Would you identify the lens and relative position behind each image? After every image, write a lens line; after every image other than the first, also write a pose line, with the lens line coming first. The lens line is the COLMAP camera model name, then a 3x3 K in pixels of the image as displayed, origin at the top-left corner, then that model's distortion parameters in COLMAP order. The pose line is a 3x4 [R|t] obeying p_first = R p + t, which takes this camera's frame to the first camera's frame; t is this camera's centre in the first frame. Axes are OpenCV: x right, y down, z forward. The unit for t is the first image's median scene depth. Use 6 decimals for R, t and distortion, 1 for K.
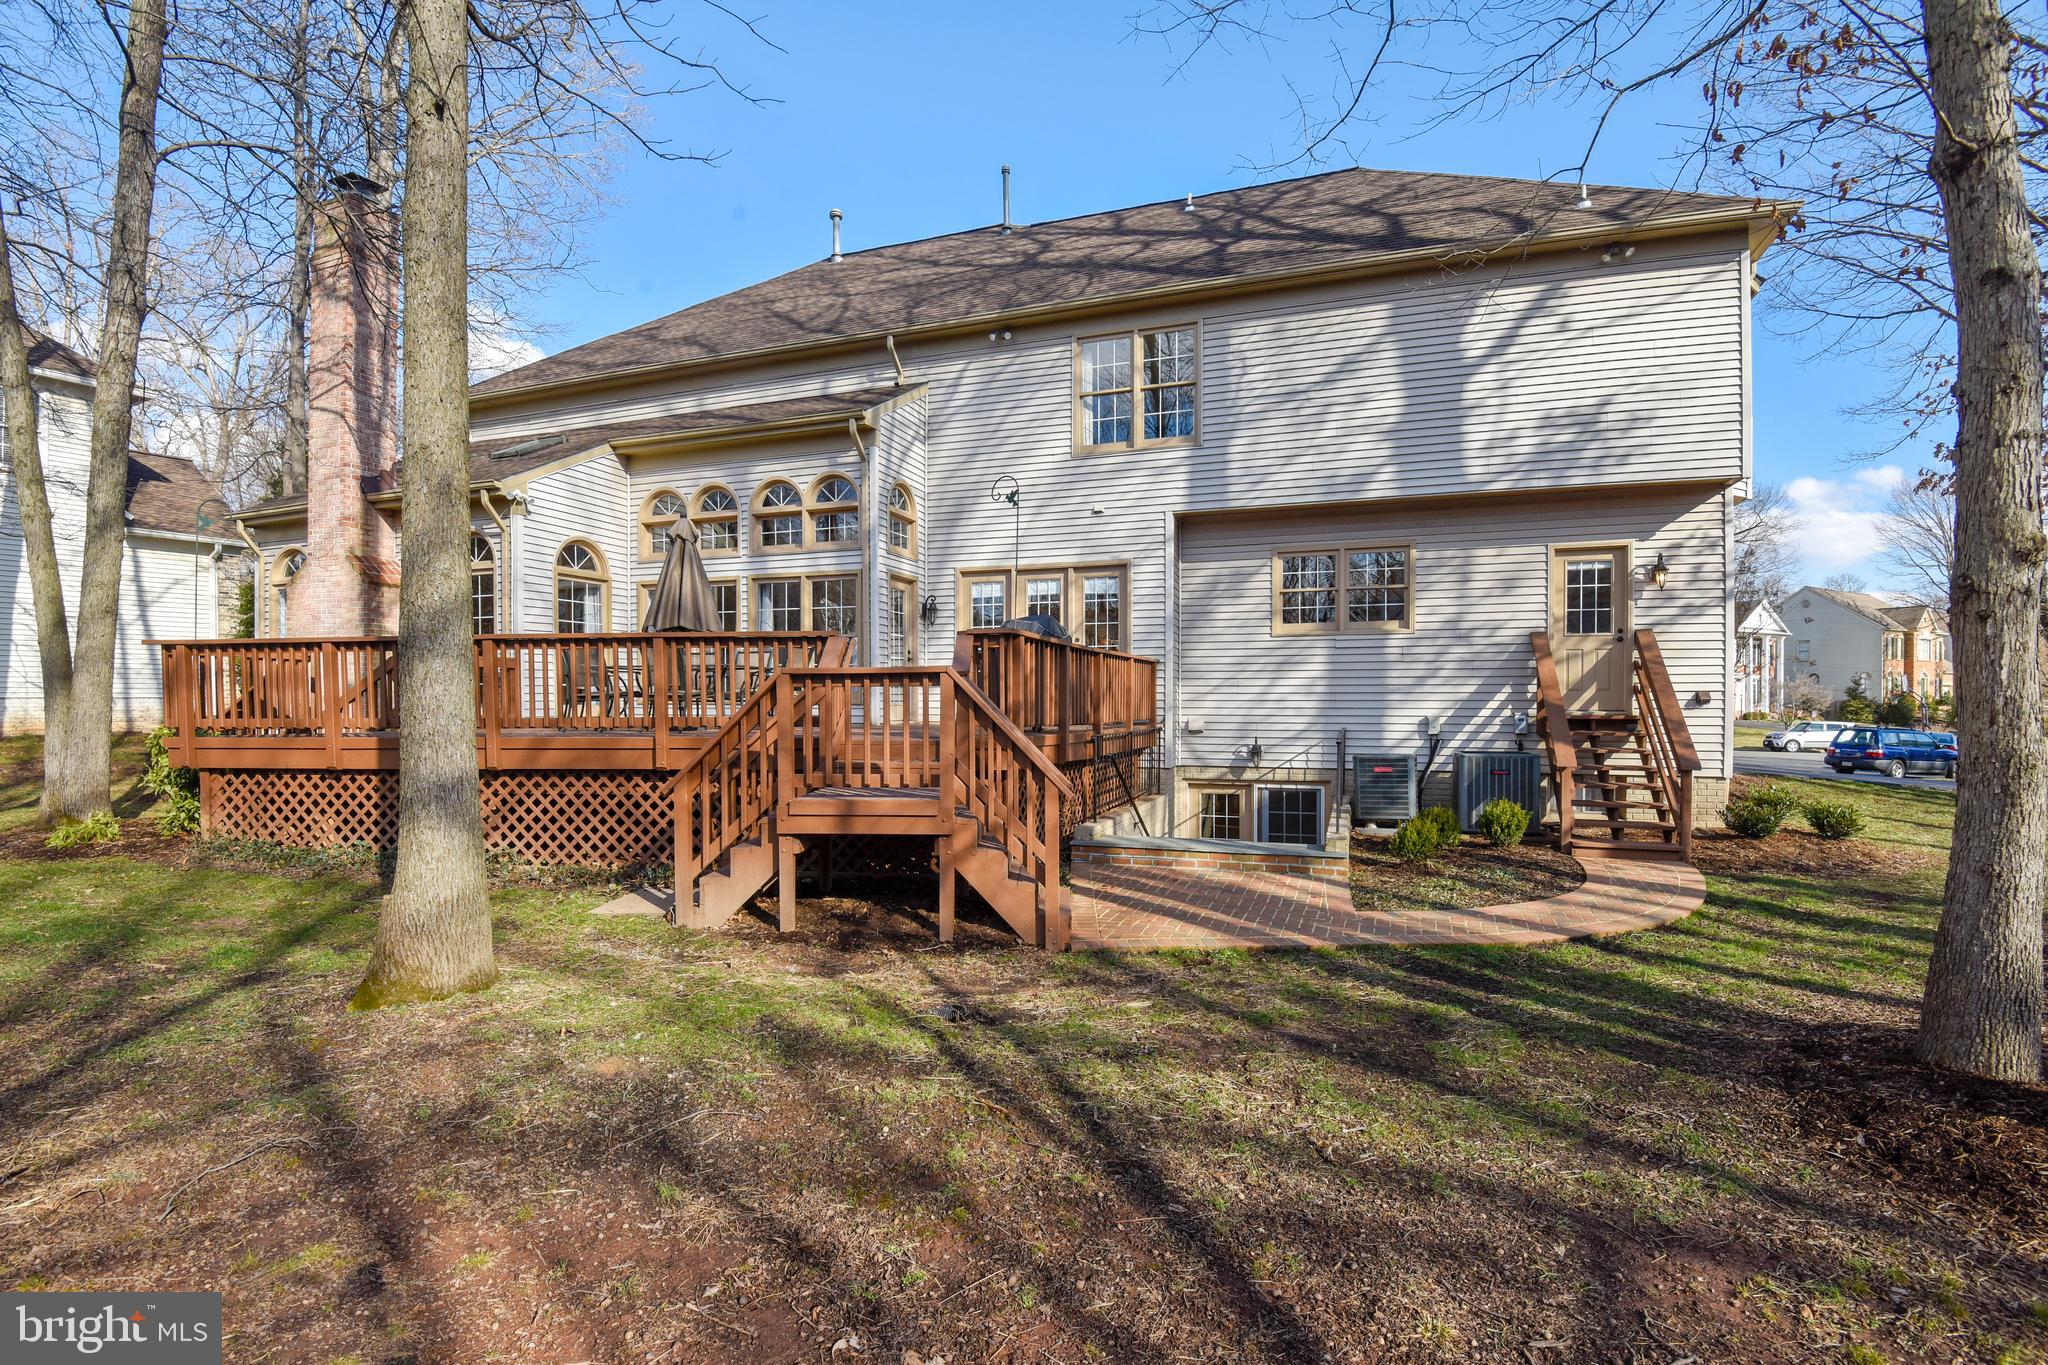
lens RADIAL K [[937.8, 0, 1026.5], [0, 937.8, 699.0], [0, 0, 1]] dist [-0.037342, -0.000376]
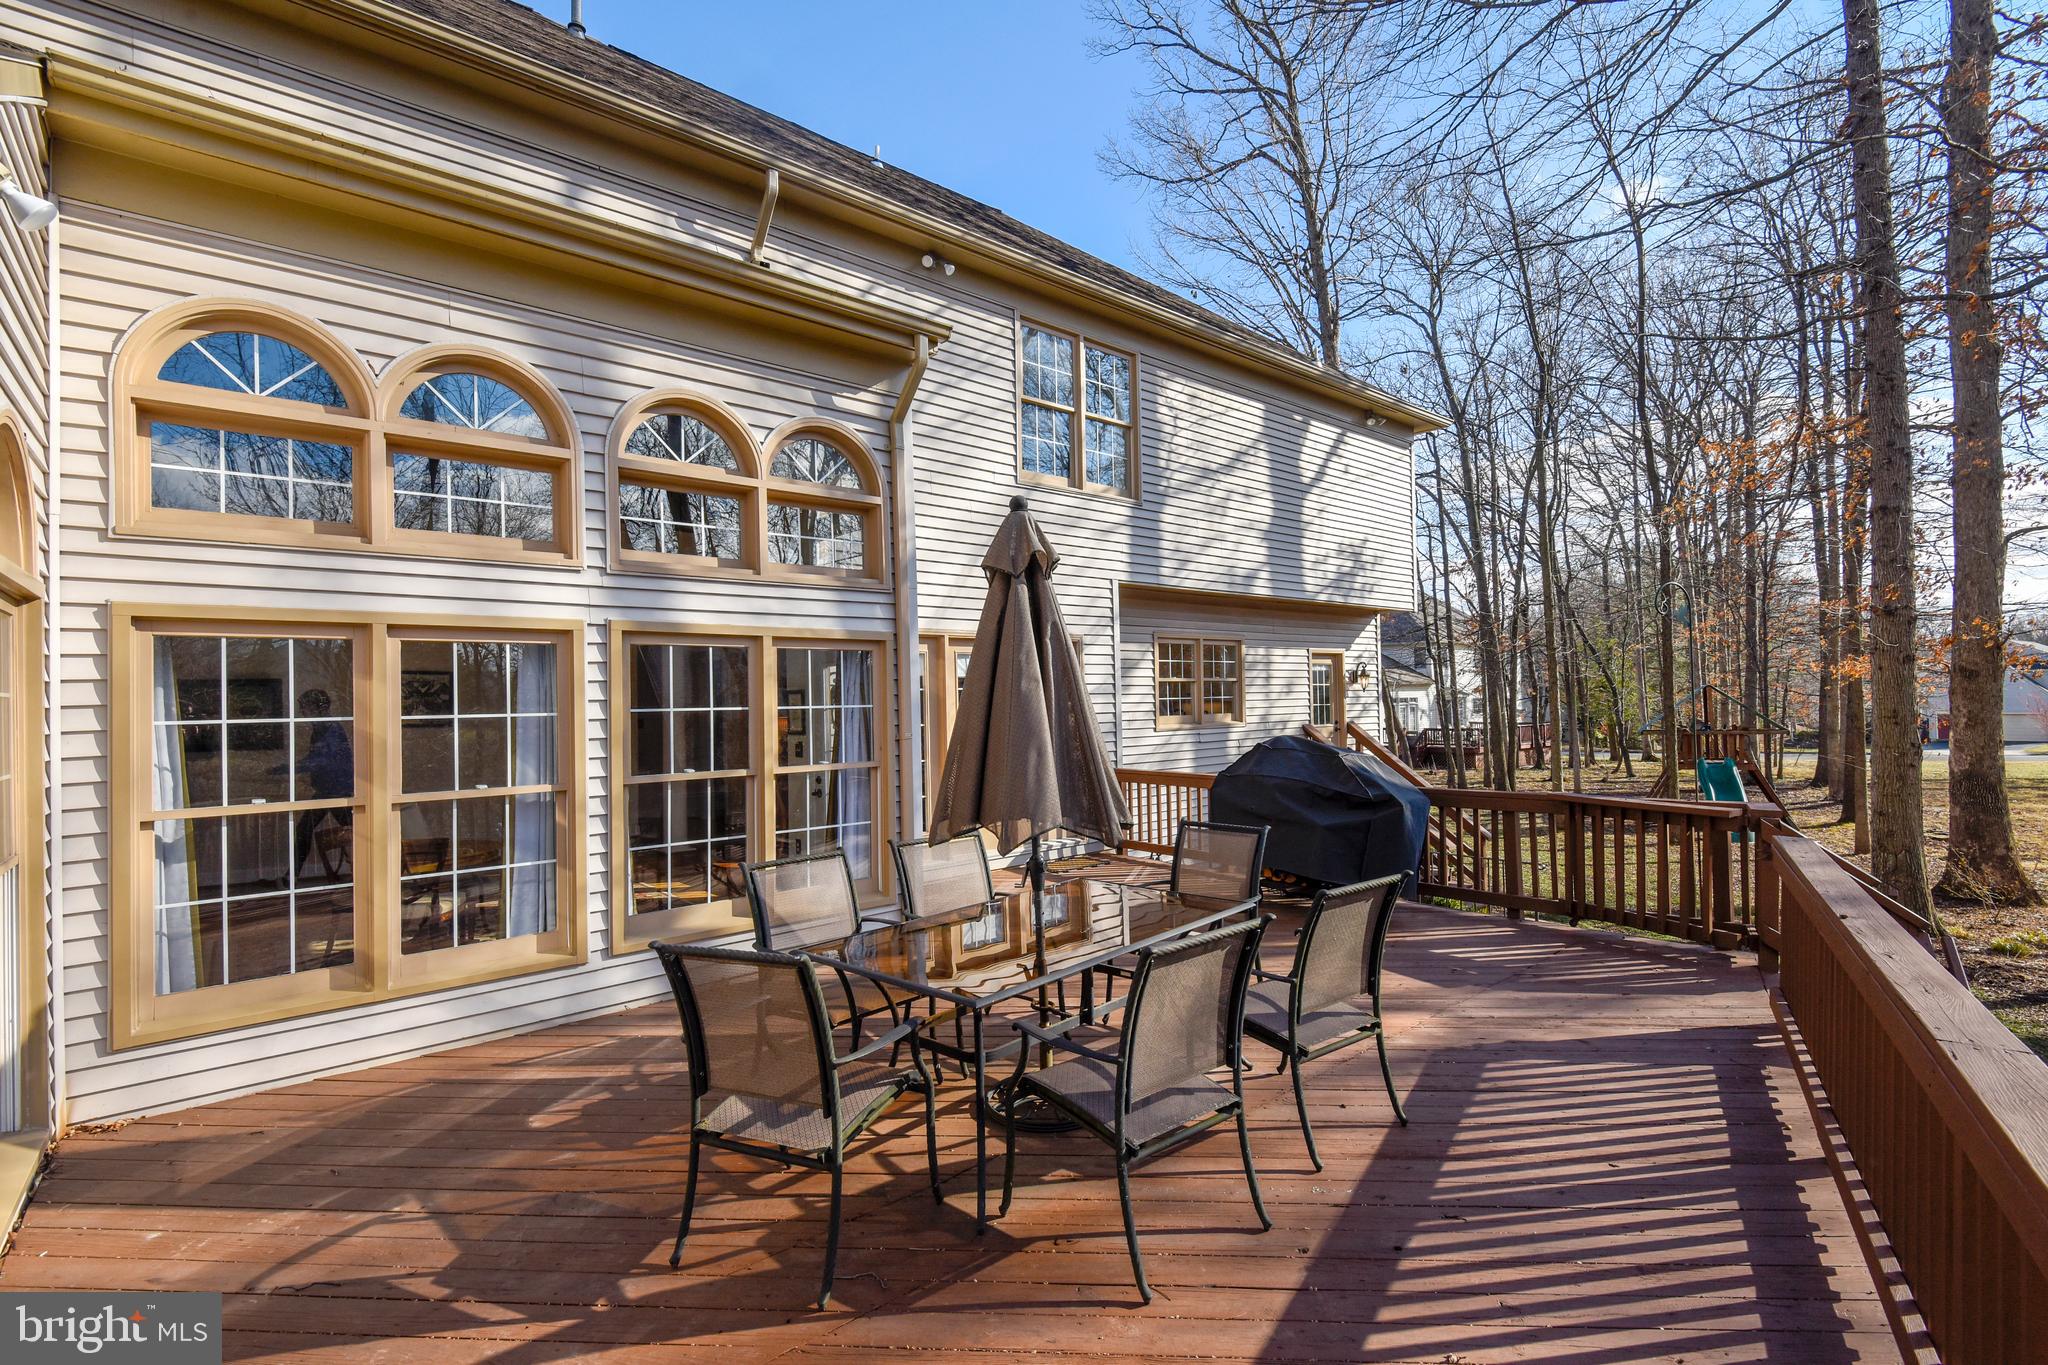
lens RADIAL K [[937.8, 0, 1026.5], [0, 937.8, 671.3], [0, 0, 1]] dist [-0.037342, -0.000376]
pose [[0.462717, 0.013277, 0.886407, -0.590904], [0.007264, 0.999797, -0.018767, -0.108977], [-0.886476, 0.015123, 0.462527, 0.704583]]
